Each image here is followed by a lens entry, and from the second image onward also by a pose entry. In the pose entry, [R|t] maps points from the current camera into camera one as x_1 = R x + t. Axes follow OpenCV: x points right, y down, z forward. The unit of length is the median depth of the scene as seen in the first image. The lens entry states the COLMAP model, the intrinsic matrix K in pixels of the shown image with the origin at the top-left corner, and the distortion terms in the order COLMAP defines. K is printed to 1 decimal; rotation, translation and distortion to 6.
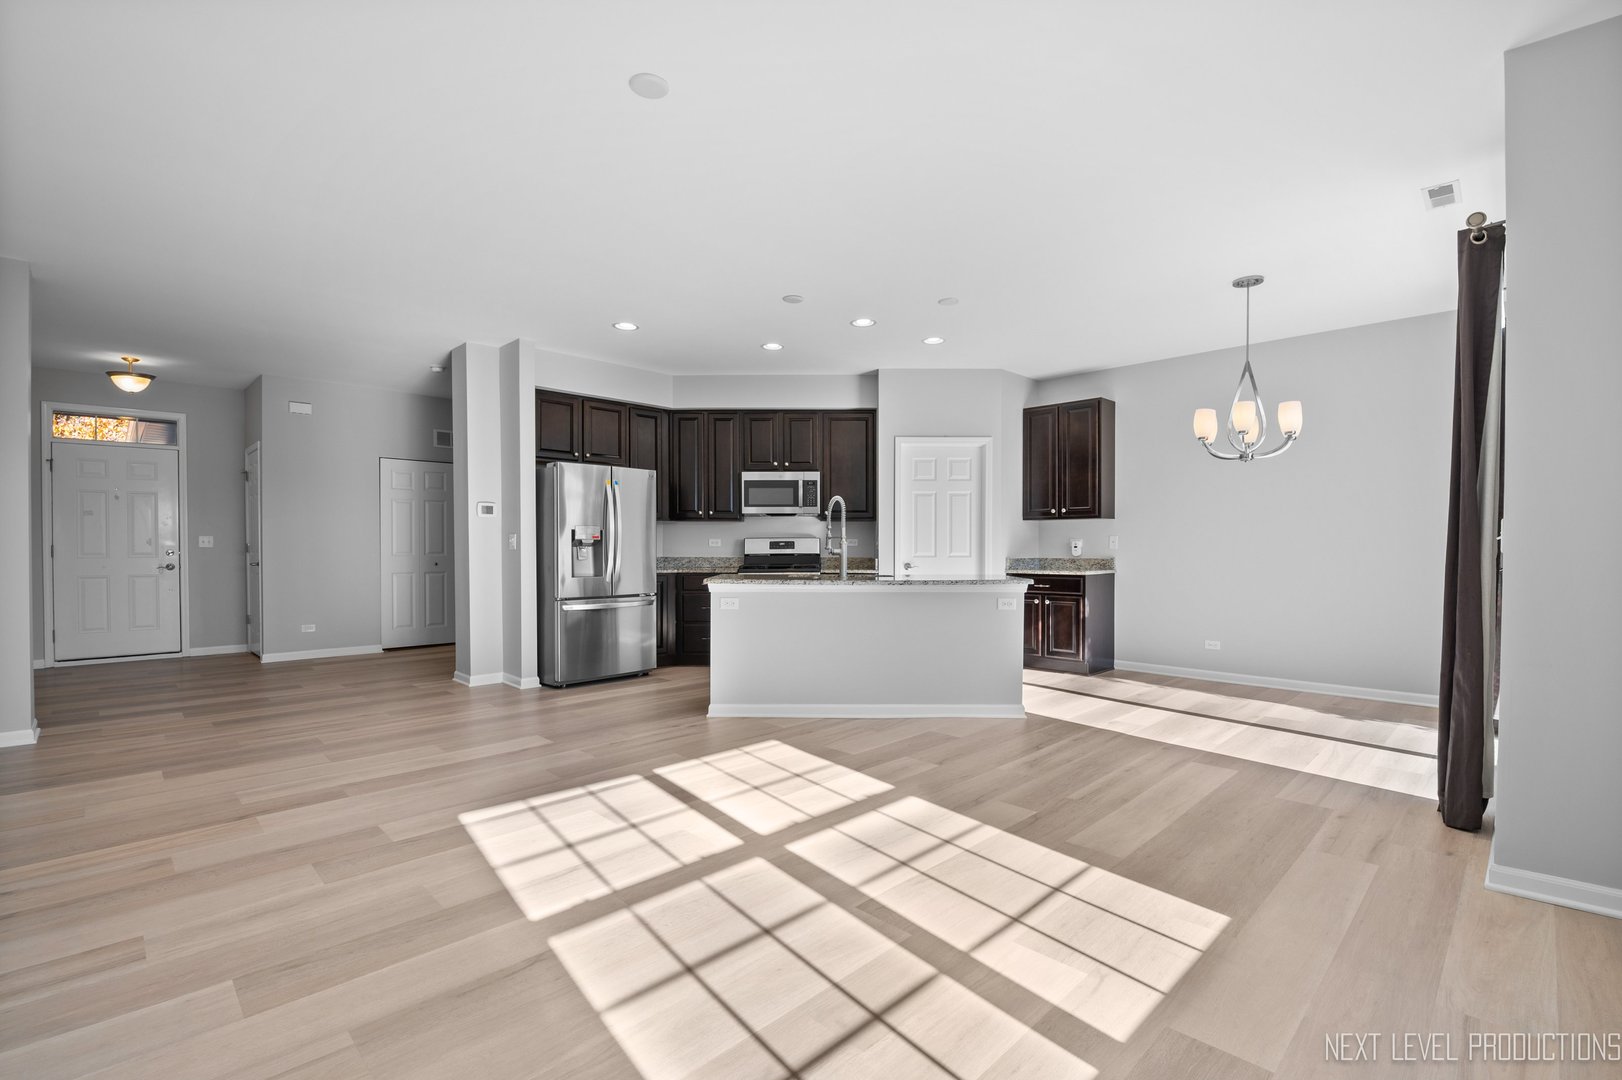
lens RADIAL K [[729.5, 0, 812.2], [0, 729.5, 560.2], [0, 0, 1]] dist [-0.000655, -0.010394]
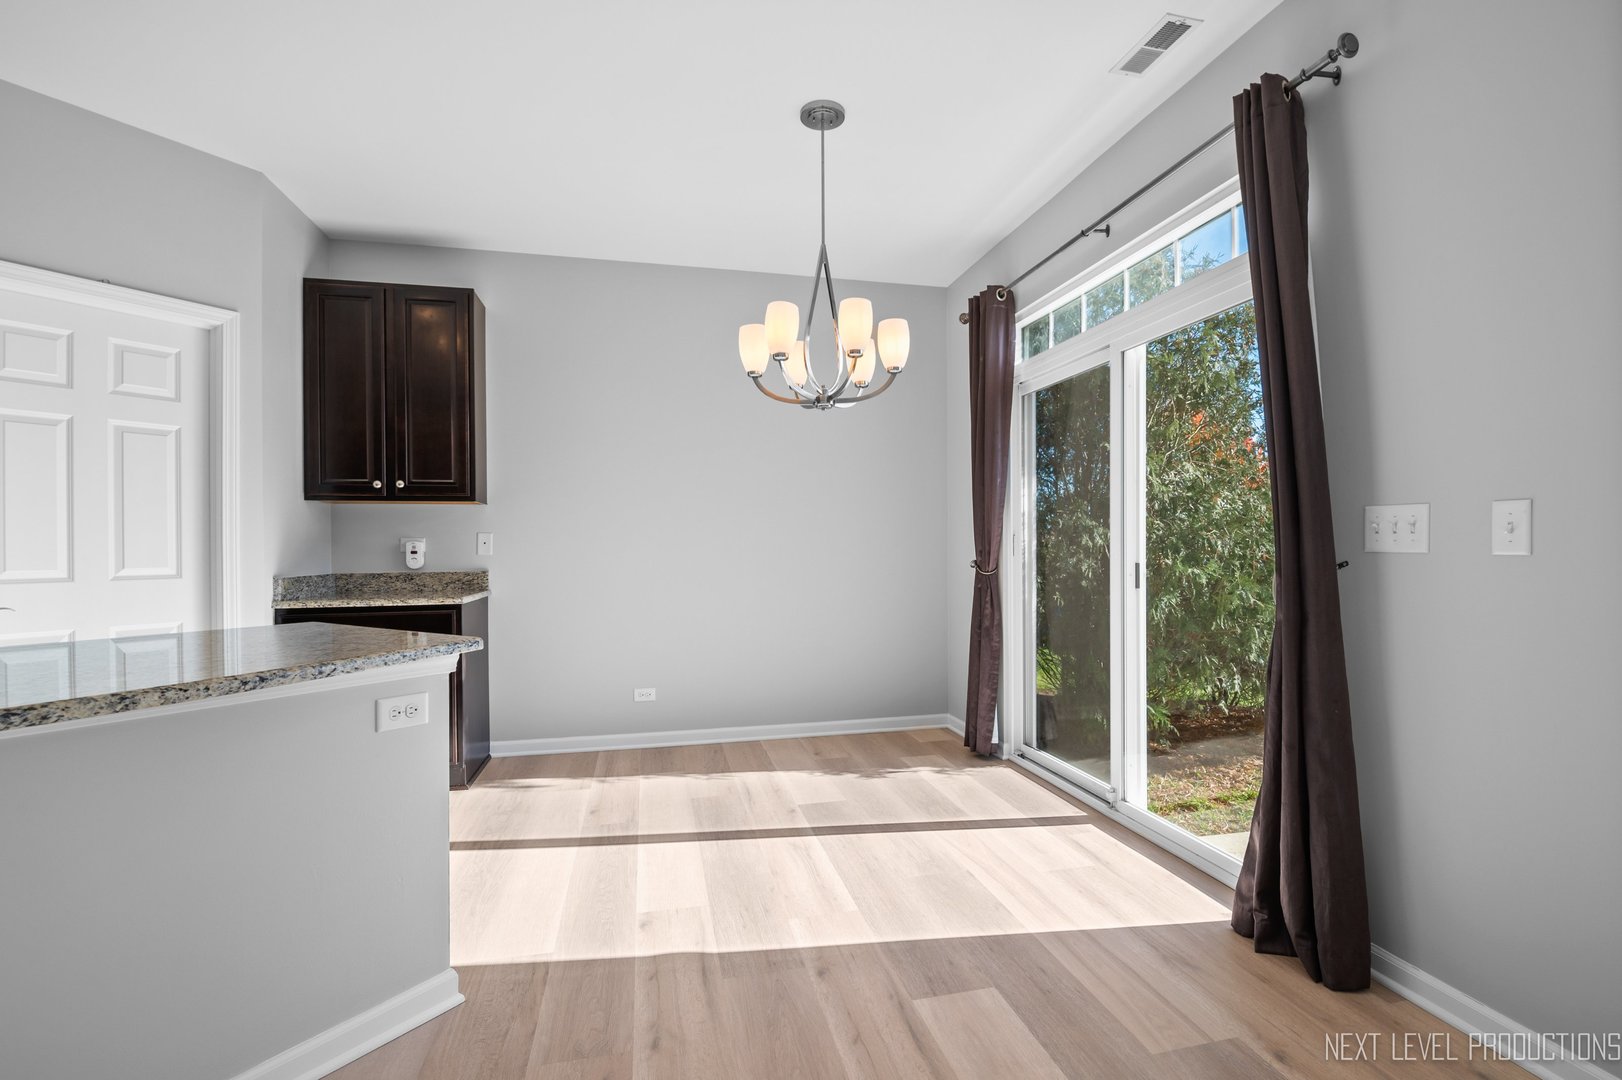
lens RADIAL K [[731.1, 0, 817.4], [0, 731.1, 550.0], [0, 0, 1]] dist [-0.001255, -0.011457]
pose [[0.521693, -0.006352, 0.853110, 0.048039], [0.023292, 0.999706, -0.006800, -0.009174], [-0.852816, 0.023418, 0.521687, 0.462194]]
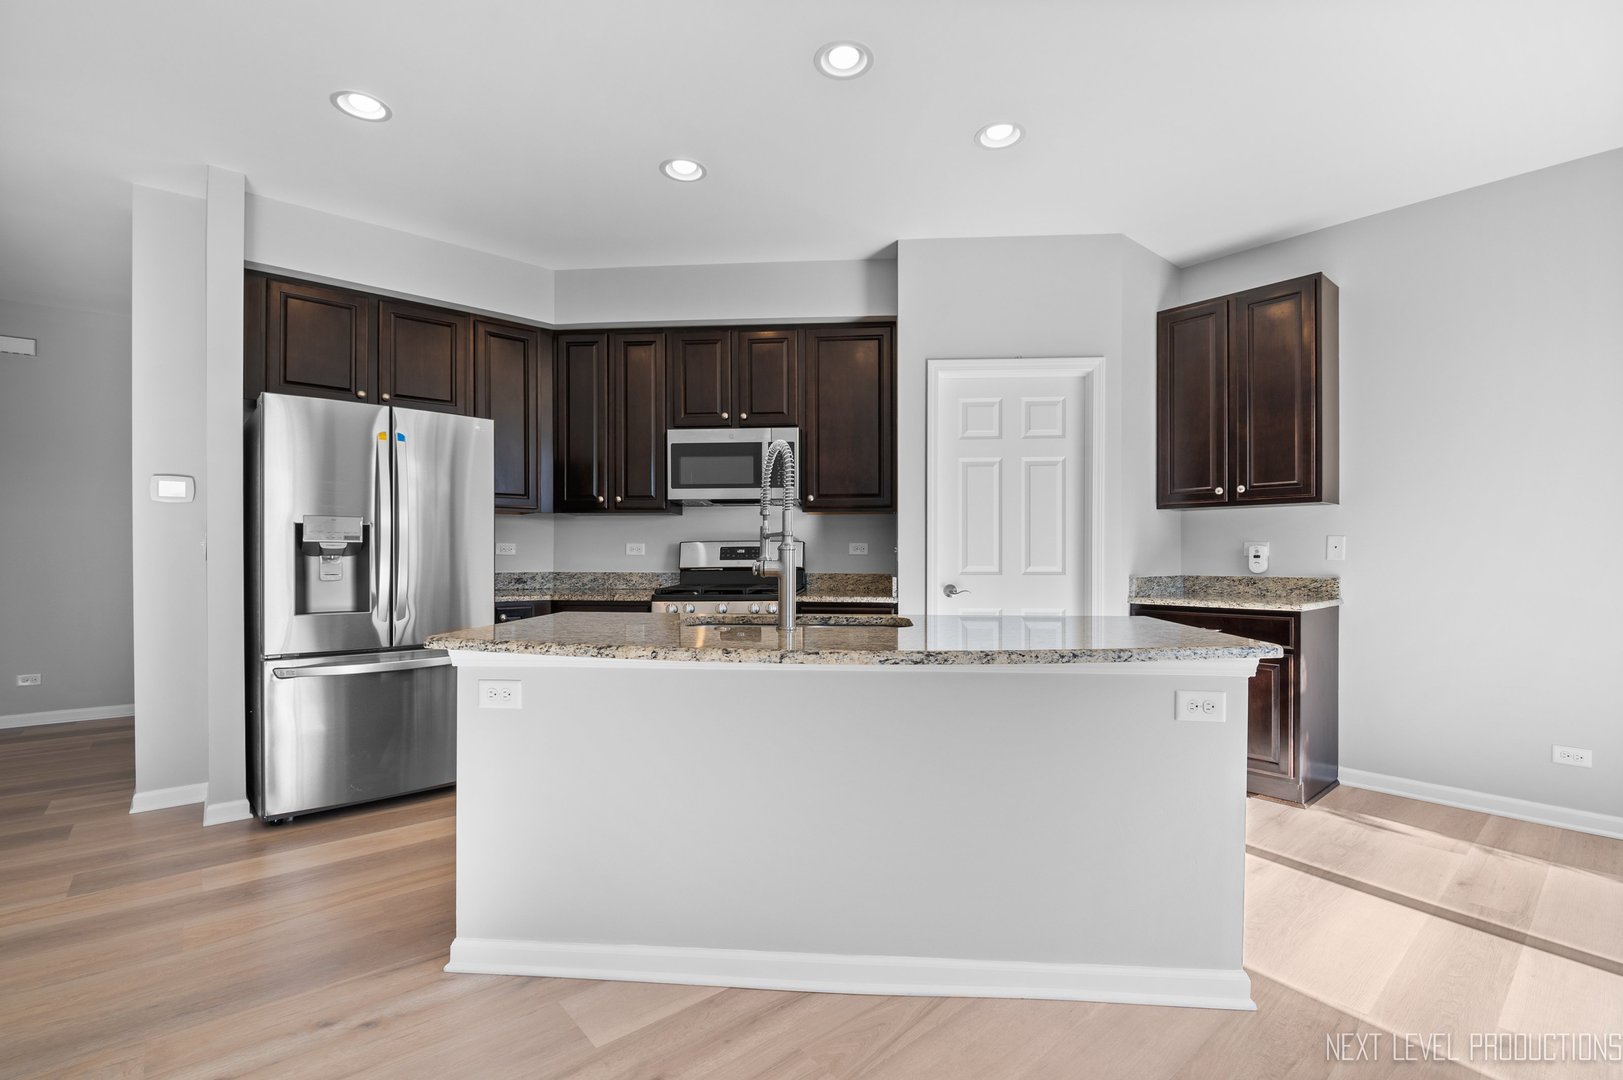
lens RADIAL K [[729.9, 0, 812.7], [0, 729.9, 560.2], [0, 0, 1]] dist [-0.000655, -0.010394]
pose [[0.997522, 0.000630, -0.070353, 0.065739], [-0.001451, 0.999931, -0.011625, -0.008585], [0.070341, 0.011698, 0.997454, 0.438854]]
